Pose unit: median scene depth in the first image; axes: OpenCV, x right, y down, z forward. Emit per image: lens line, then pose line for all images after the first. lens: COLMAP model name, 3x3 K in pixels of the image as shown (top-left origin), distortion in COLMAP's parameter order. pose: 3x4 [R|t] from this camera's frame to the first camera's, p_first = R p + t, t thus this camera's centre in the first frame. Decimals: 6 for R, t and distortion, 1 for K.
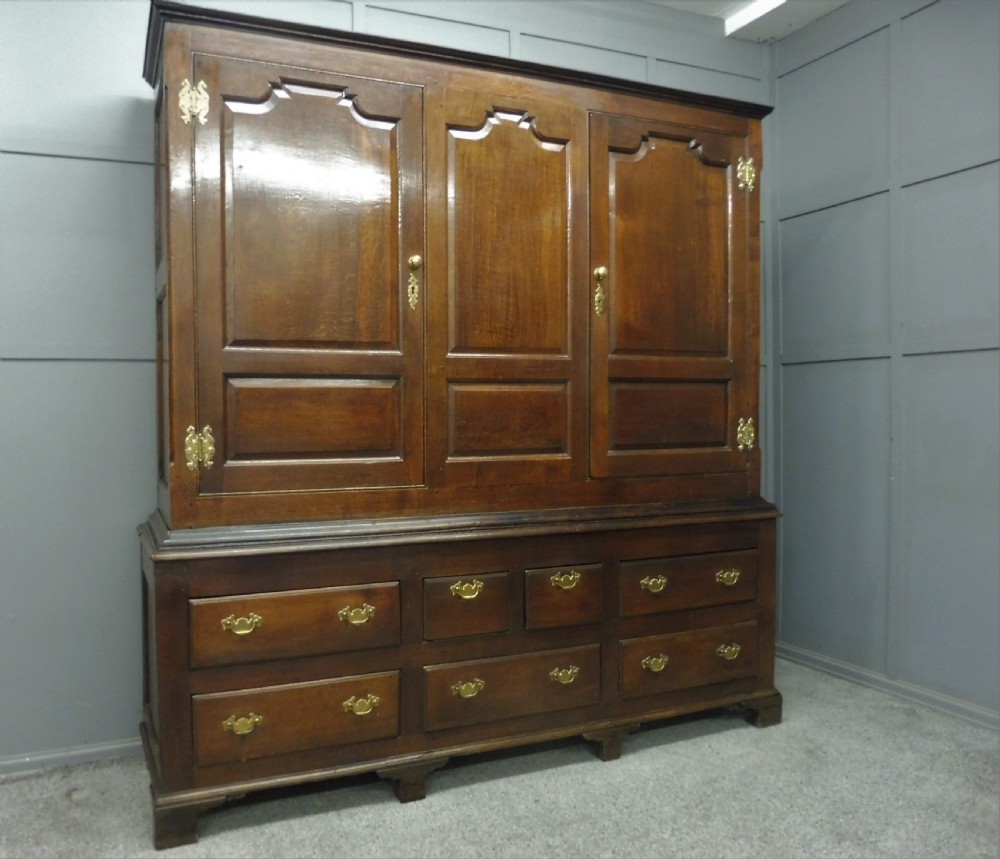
lens RADIAL K [[840.8, 0, 439.8], [0, 840.8, 431.0], [0, 0, 1]] dist [-0.047476, 0.004351]
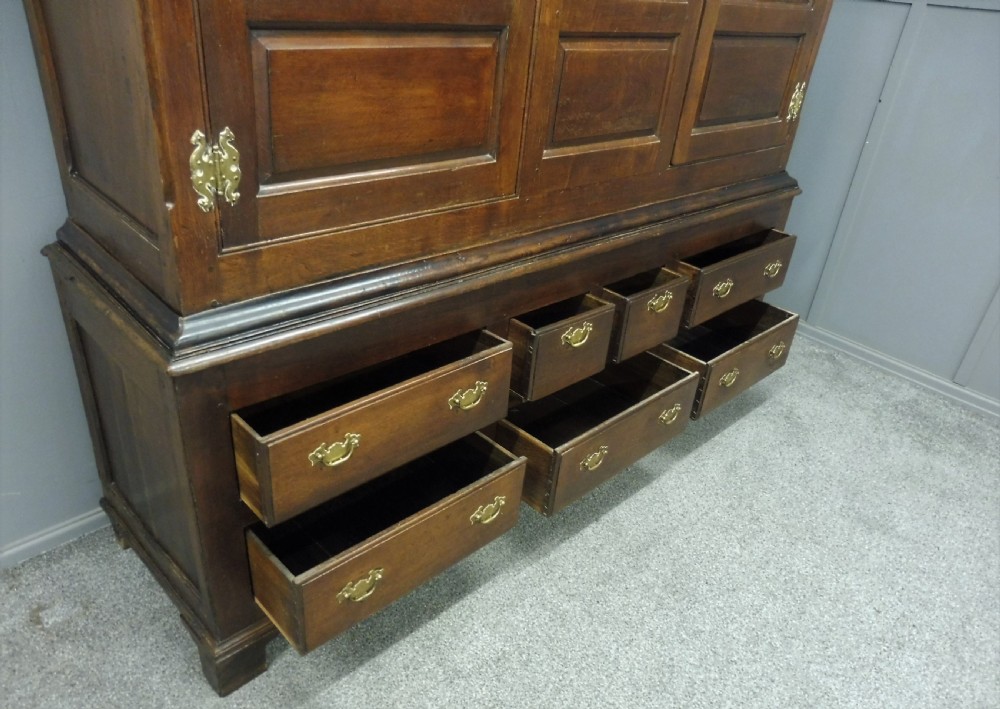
lens RADIAL K [[726.8, 0, 504.1], [0, 726.8, 385.1], [0, 0, 1]] dist [-0.052606, 0.018148]
pose [[0.924859, -0.109371, 0.364244, -0.262306], [-0.091226, 0.865993, 0.491665, -0.093494], [-0.369207, -0.487950, 0.790943, 0.429329]]
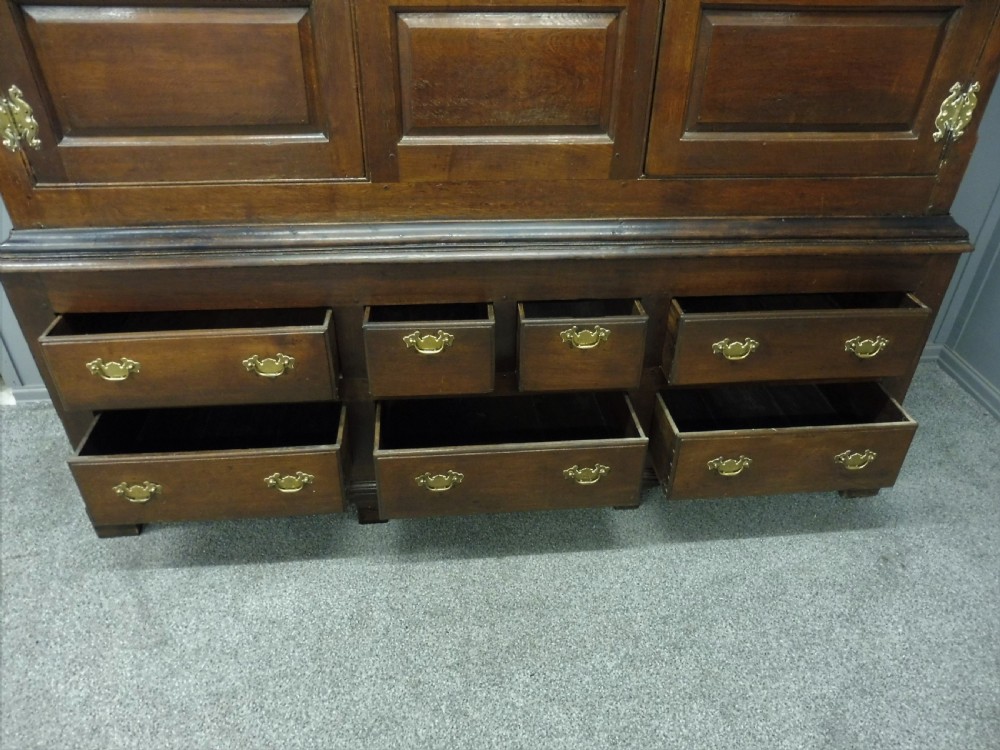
lens RADIAL K [[723.8, 0, 502.4], [0, 723.8, 381.1], [0, 0, 1]] dist [-0.057085, 0.024922]
pose [[0.951407, 0.190489, -0.241947, 0.253790], [-0.028081, 0.836101, 0.547857, -0.117600], [0.306653, -0.514441, 0.800821, 0.470722]]
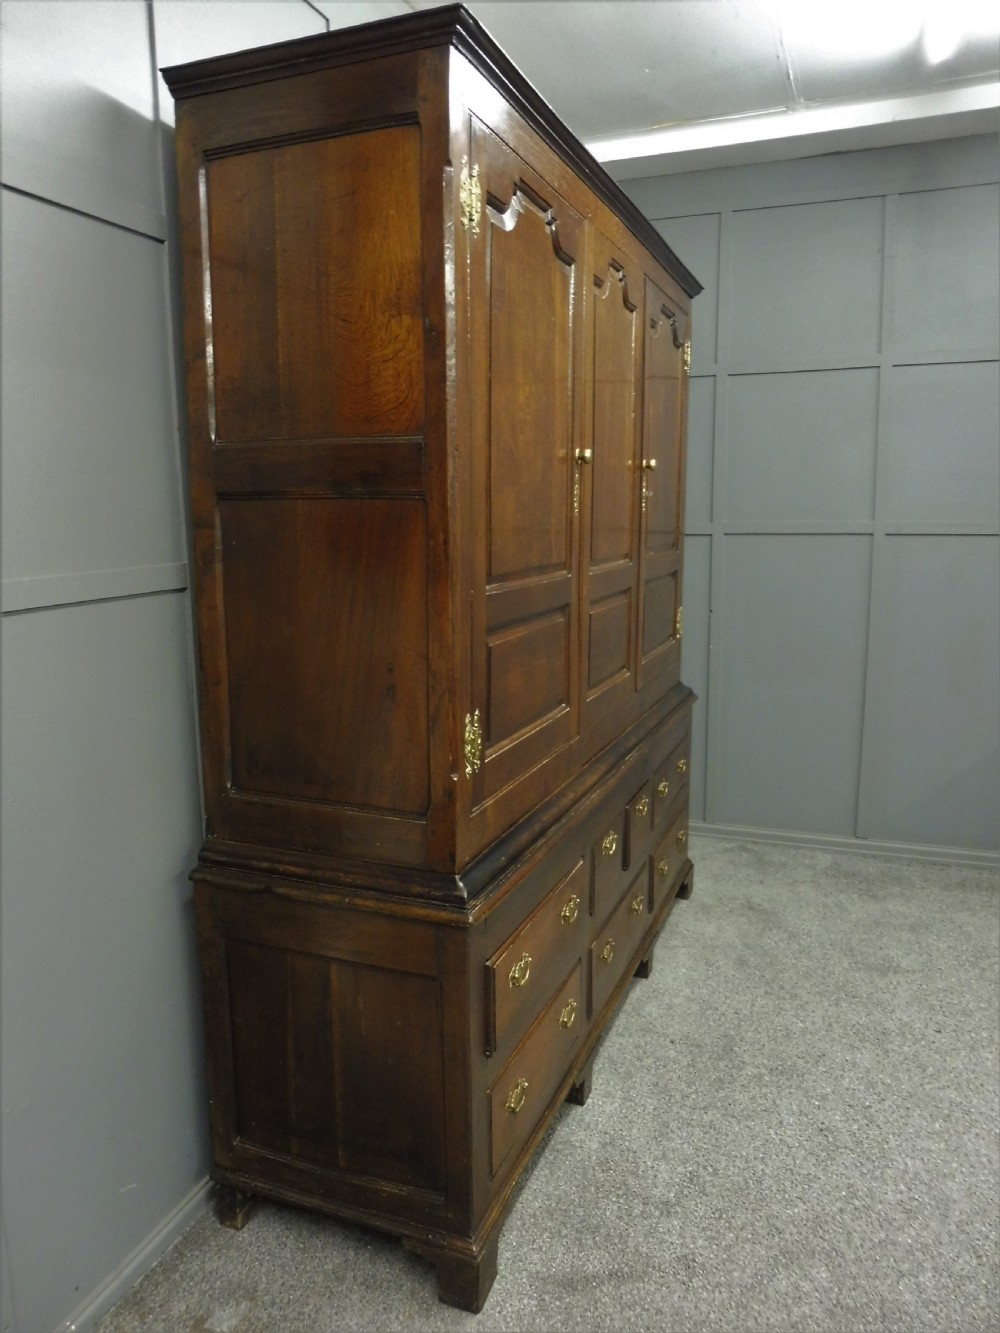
lens RADIAL K [[964.8, 0, 490.7], [0, 964.8, 670.6], [0, 0, 1]] dist [-0.057085, 0.024922]
pose [[0.703203, -0.117954, 0.701137, -0.708462], [0.022006, 0.989281, 0.144358, -0.129529], [-0.710649, -0.086083, 0.698261, 0.403174]]
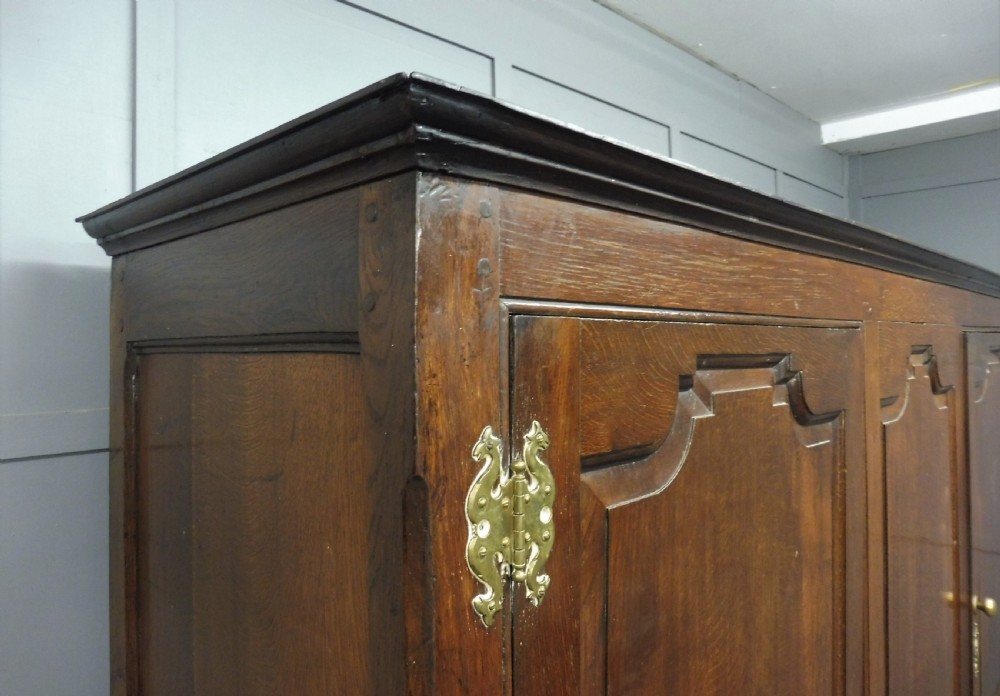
lens RADIAL K [[735.8, 0, 518.0], [0, 735.8, 325.2], [0, 0, 1]] dist [-0.056594, -0.000873]
pose [[0.914664, 0.007499, 0.404146, -0.325548], [0.020605, 0.997663, -0.065145, -0.376473], [-0.403690, 0.067913, 0.912372, 0.696679]]
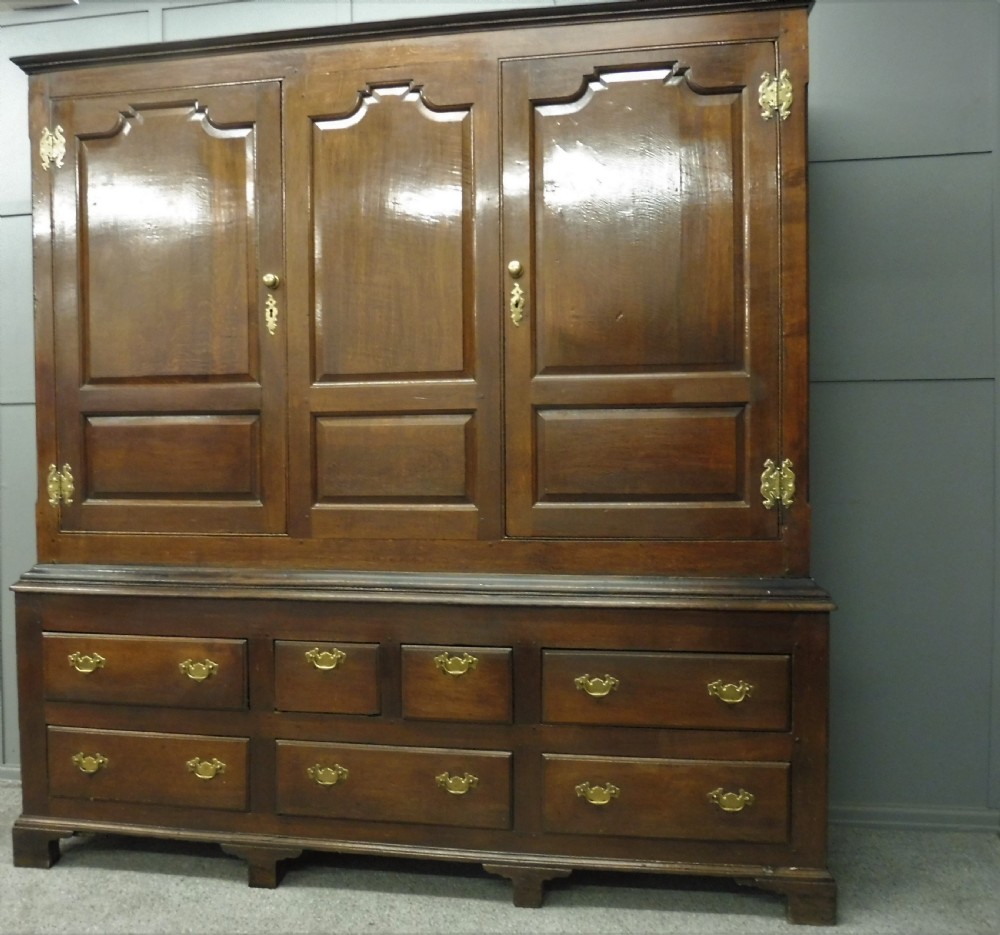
lens RADIAL K [[961.1, 0, 425.7], [0, 961.1, 487.3], [0, 0, 1]] dist [-0.040282, 0.000000]
pose [[0.837233, 0.017559, -0.546564, 0.636288], [-0.013604, 0.999844, 0.011283, 0.002352], [0.546677, -0.002010, 0.837341, 0.233522]]
